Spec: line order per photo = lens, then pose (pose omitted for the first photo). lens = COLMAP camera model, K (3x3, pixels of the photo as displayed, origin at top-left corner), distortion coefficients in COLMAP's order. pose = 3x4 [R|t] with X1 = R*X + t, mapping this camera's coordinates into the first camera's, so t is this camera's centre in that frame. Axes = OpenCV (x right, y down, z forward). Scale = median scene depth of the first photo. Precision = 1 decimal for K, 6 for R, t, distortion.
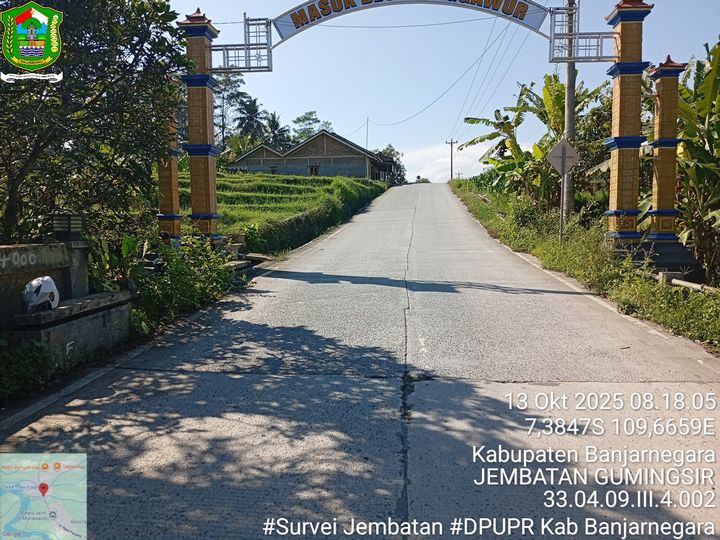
lens RADIAL K [[550.4, 0, 360.0], [0, 550.4, 270.0], [0, 0, 1]] dist [0.097348, -0.210666]
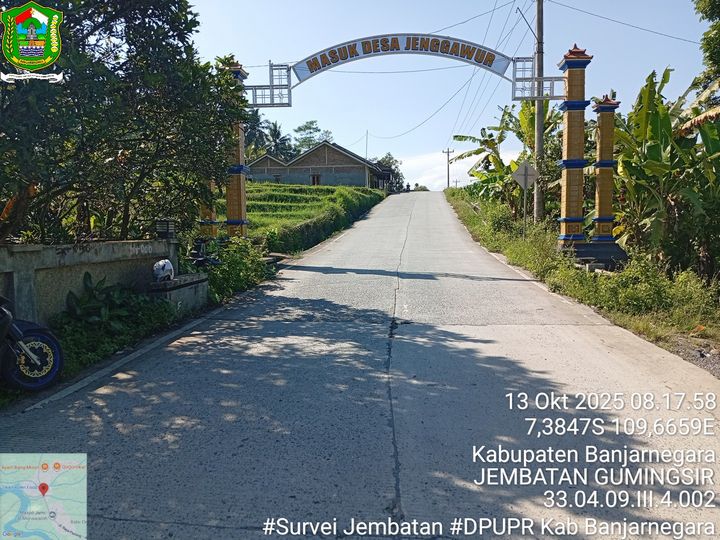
lens RADIAL K [[550.4, 0, 360.0], [0, 550.4, 270.0], [0, 0, 1]] dist [0.097348, -0.210666]
pose [[0.999999, 0.000263, 0.001518, -0.006757], [-0.000244, 0.999926, -0.012141, 0.026537], [-0.001521, 0.012141, 0.999925, -0.259239]]
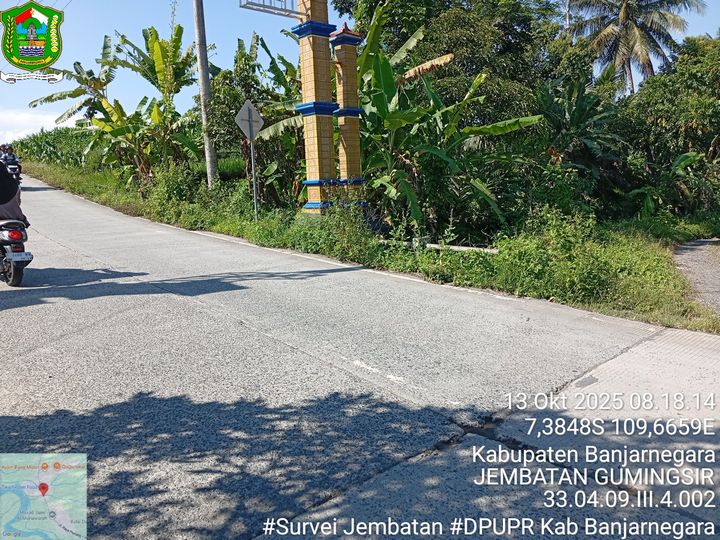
lens RADIAL K [[550.4, 0, 360.0], [0, 550.4, 270.0], [0, 0, 1]] dist [0.097348, -0.210666]
pose [[0.687734, -0.128051, 0.714580, -0.201439], [0.094709, 0.991734, 0.086565, -0.027743], [-0.719758, 0.008143, 0.694177, 0.281480]]
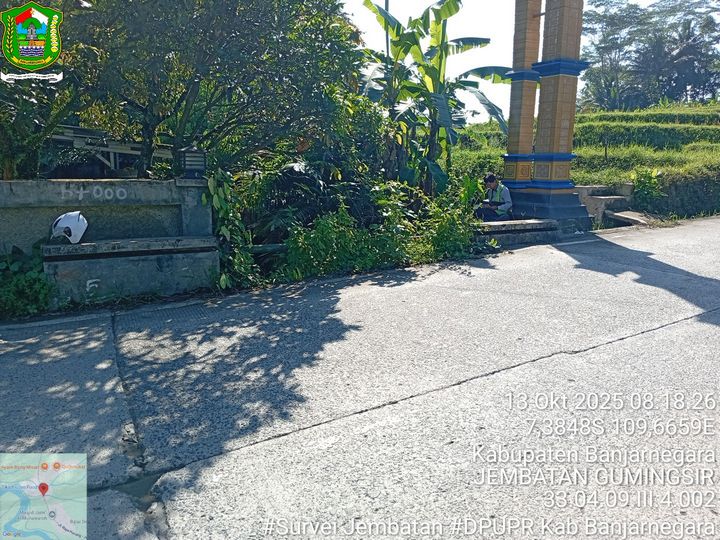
lens RADIAL K [[550.4, 0, 360.0], [0, 550.4, 270.0], [0, 0, 1]] dist [0.097348, -0.210666]
pose [[0.536141, 0.177149, -0.825331, 0.255502], [-0.094305, 0.984181, 0.149983, -0.037580], [0.838844, -0.002579, 0.544365, 0.393643]]
